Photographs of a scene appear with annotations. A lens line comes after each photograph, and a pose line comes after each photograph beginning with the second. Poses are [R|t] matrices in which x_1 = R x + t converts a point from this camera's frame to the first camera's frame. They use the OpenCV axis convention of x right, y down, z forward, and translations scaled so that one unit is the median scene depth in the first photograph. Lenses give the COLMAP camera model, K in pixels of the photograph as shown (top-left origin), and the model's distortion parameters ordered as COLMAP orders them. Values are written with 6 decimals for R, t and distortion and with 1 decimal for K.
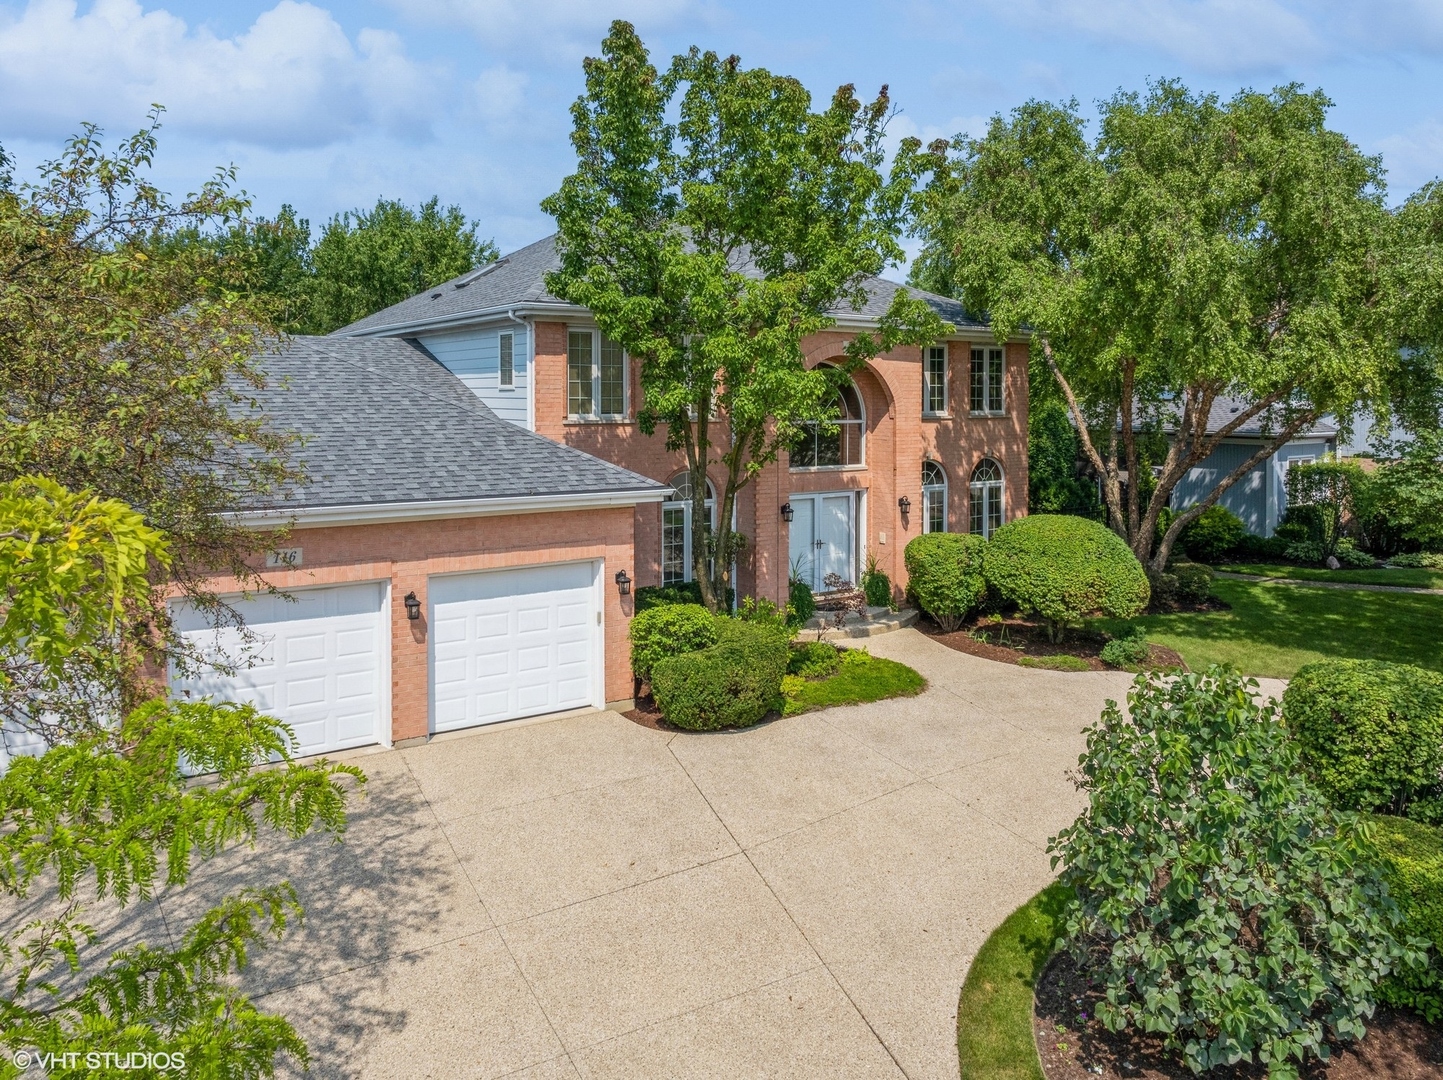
lens RADIAL K [[998.7, 0, 698.7], [0, 998.7, 514.3], [0, 0, 1]] dist [-0.036861, -0.003772]
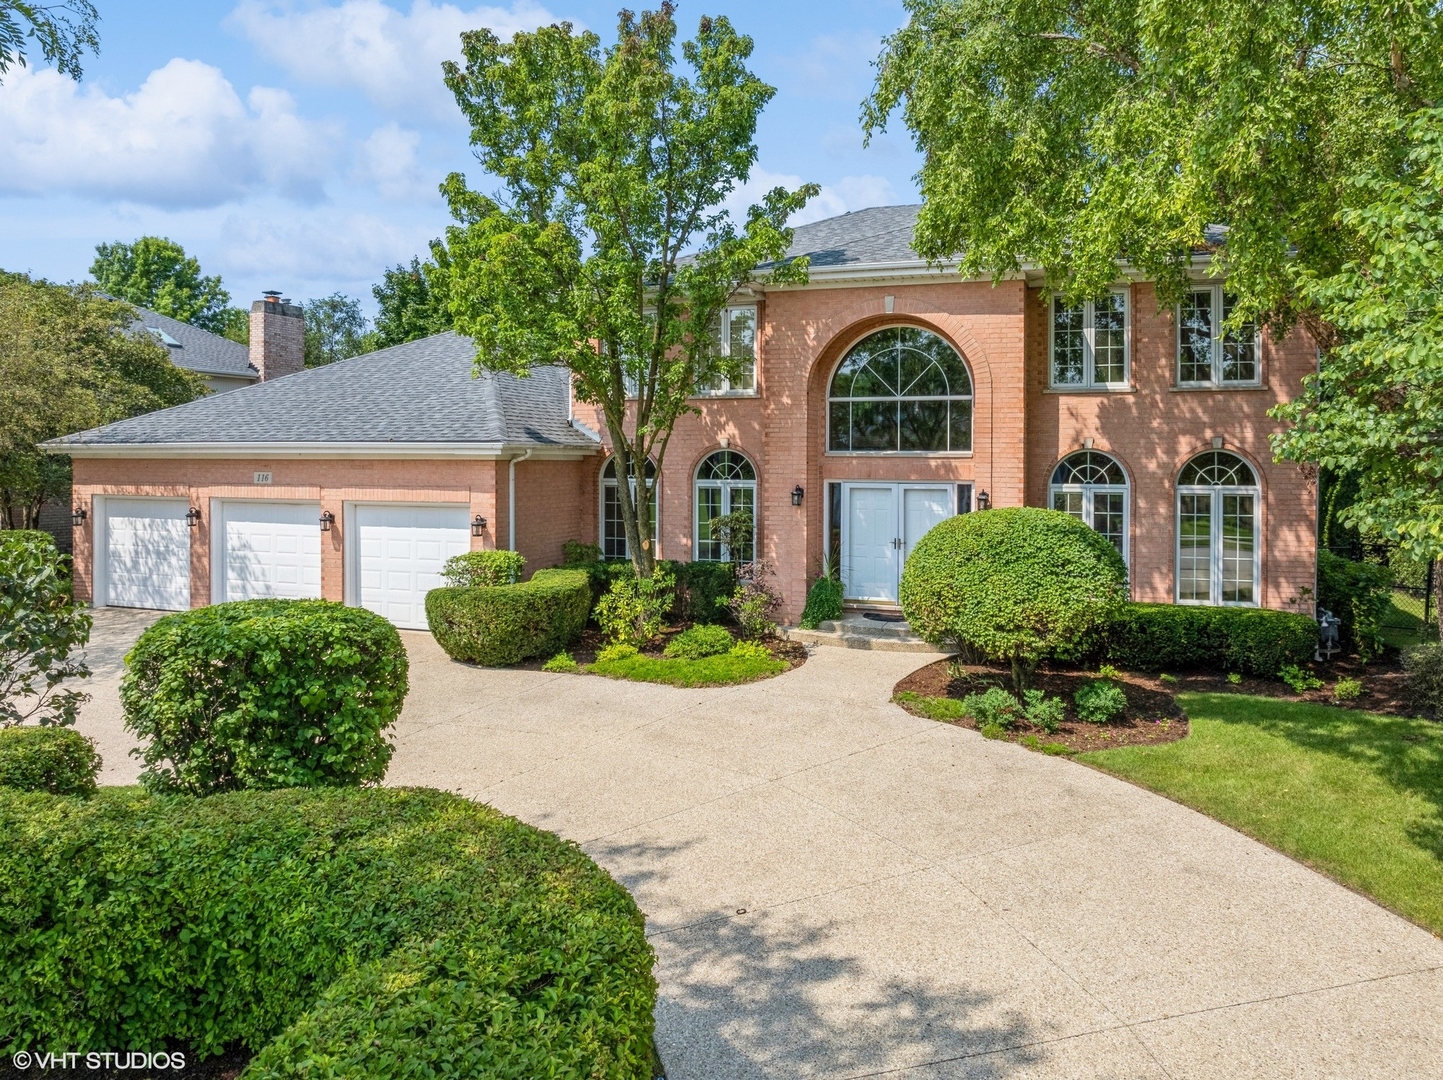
lens RADIAL K [[955.2, 0, 719.2], [0, 955.2, 565.0], [0, 0, 1]] dist [-0.026700, -0.001109]
pose [[0.624158, 0.087946, -0.776333, 0.641624], [-0.095032, 0.994812, 0.036293, 0.032248], [0.775497, 0.051124, 0.629278, 0.366657]]
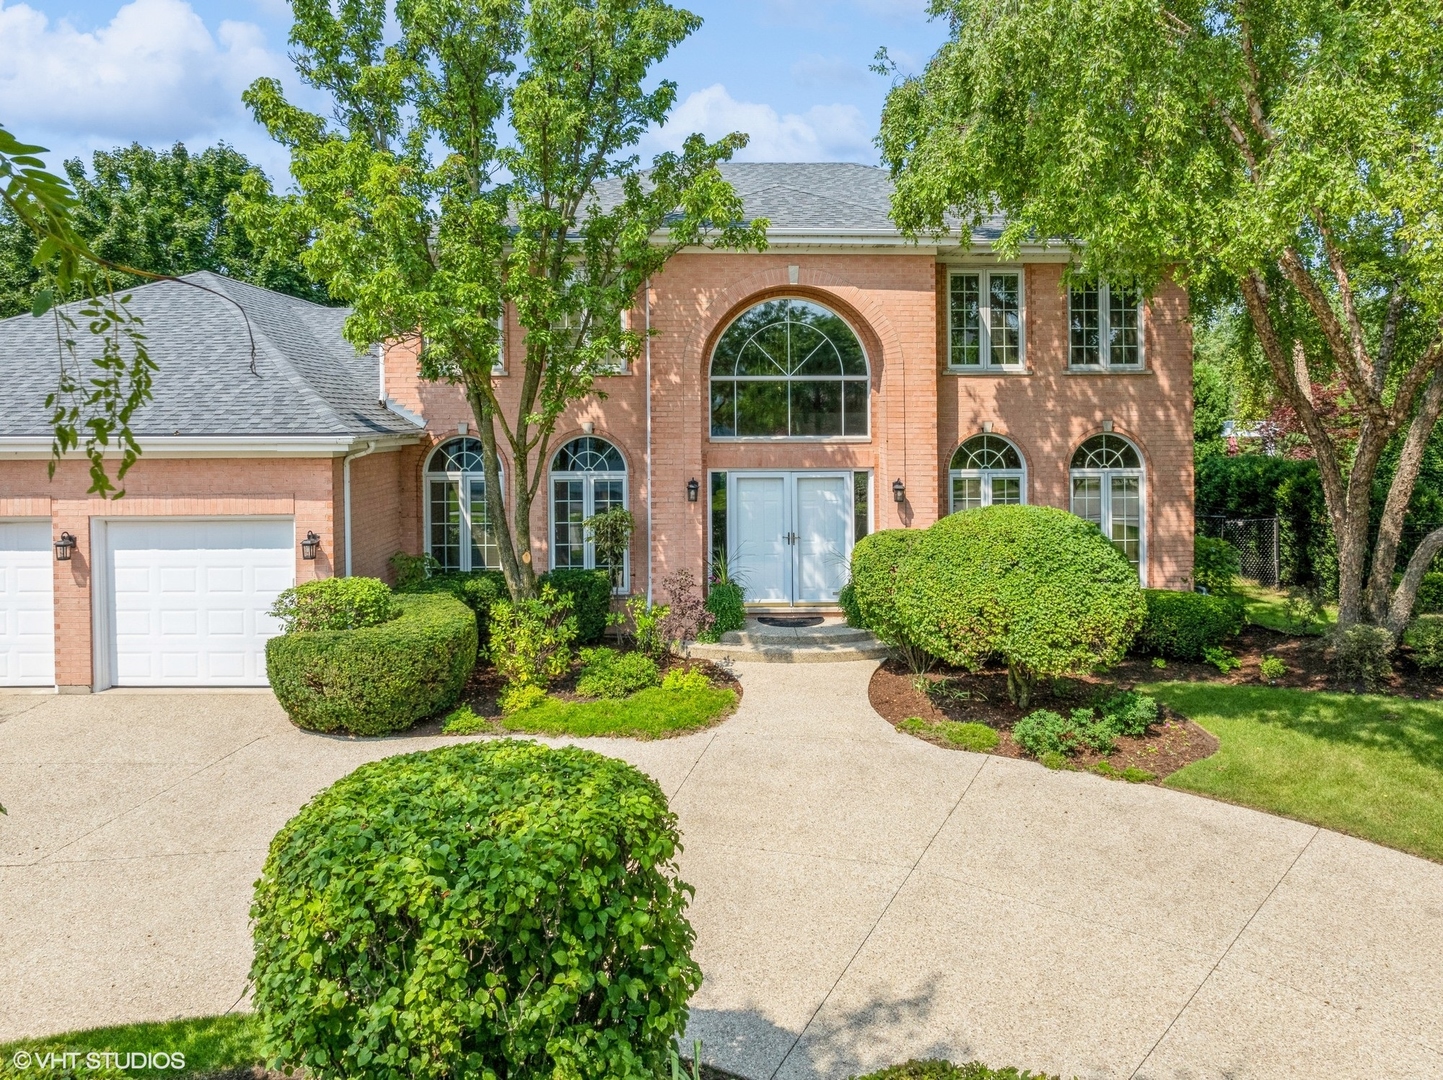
lens RADIAL K [[998.7, 0, 698.7], [0, 998.7, 514.3], [0, 0, 1]] dist [-0.036861, -0.003772]
pose [[0.854876, 0.044830, -0.516891, 0.443065], [-0.055838, 0.998423, -0.005756, 0.019420], [0.515818, 0.033783, 0.856032, 0.304061]]
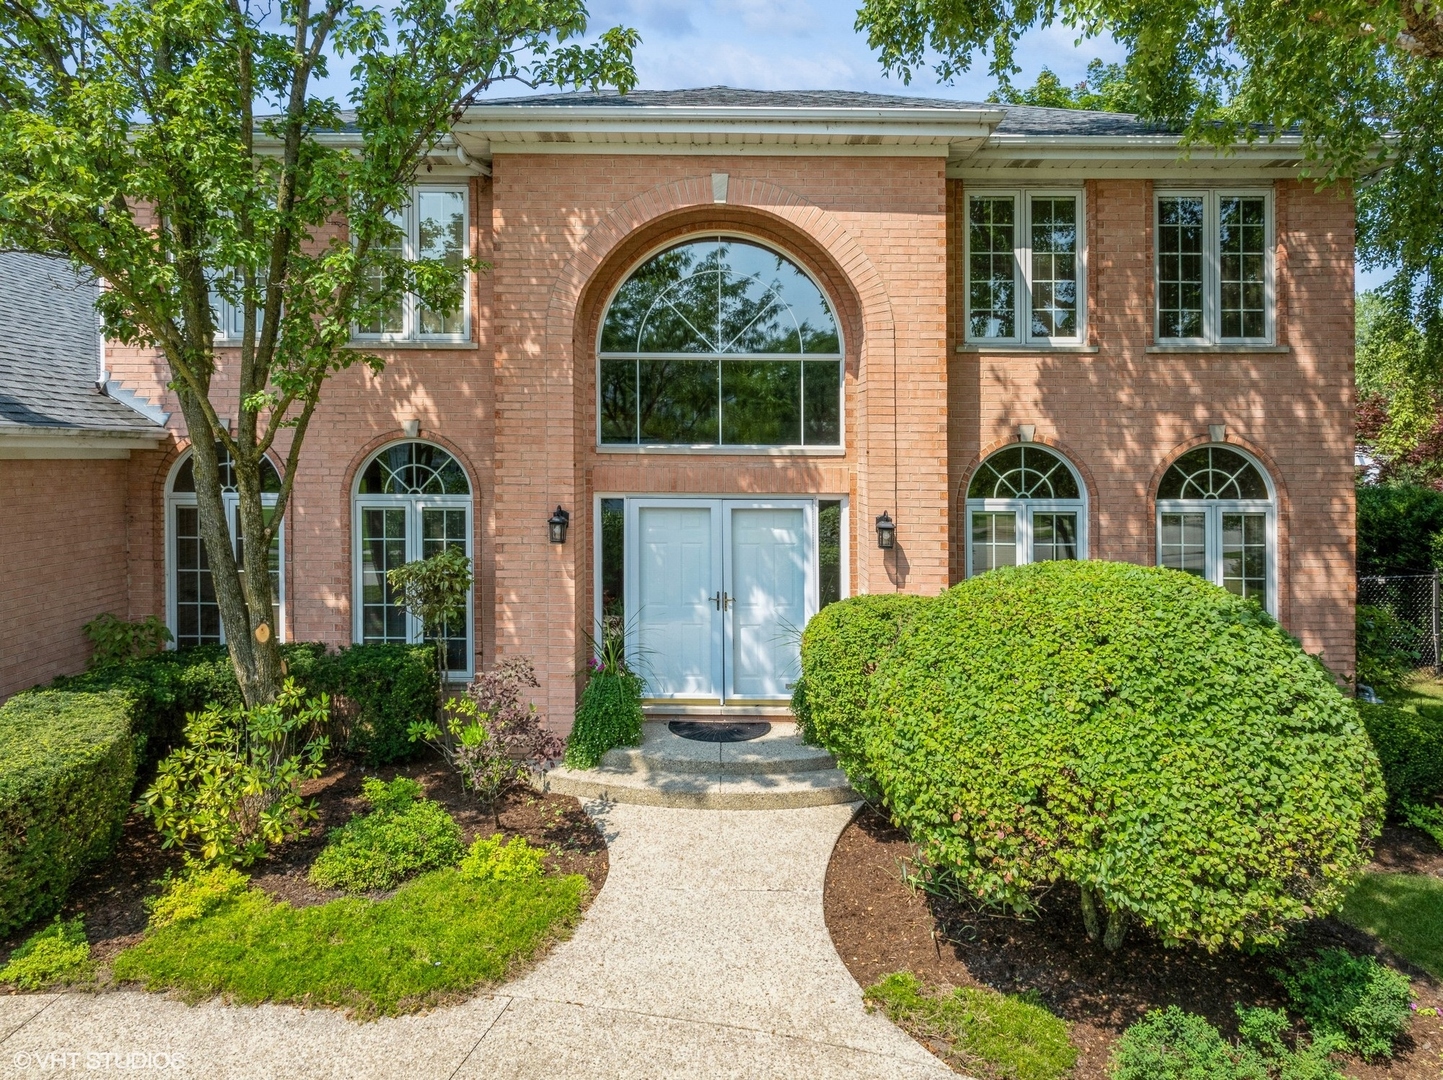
lens RADIAL K [[1014.9, 0, 672.6], [0, 1014.9, 508.0], [0, 0, 1]] dist [-0.001594, 0.002404]
pose [[0.838176, 0.035484, -0.544244, 0.365673], [-0.070000, 0.996627, -0.042826, 0.006858], [0.540889, 0.073993, 0.837833, 0.547126]]
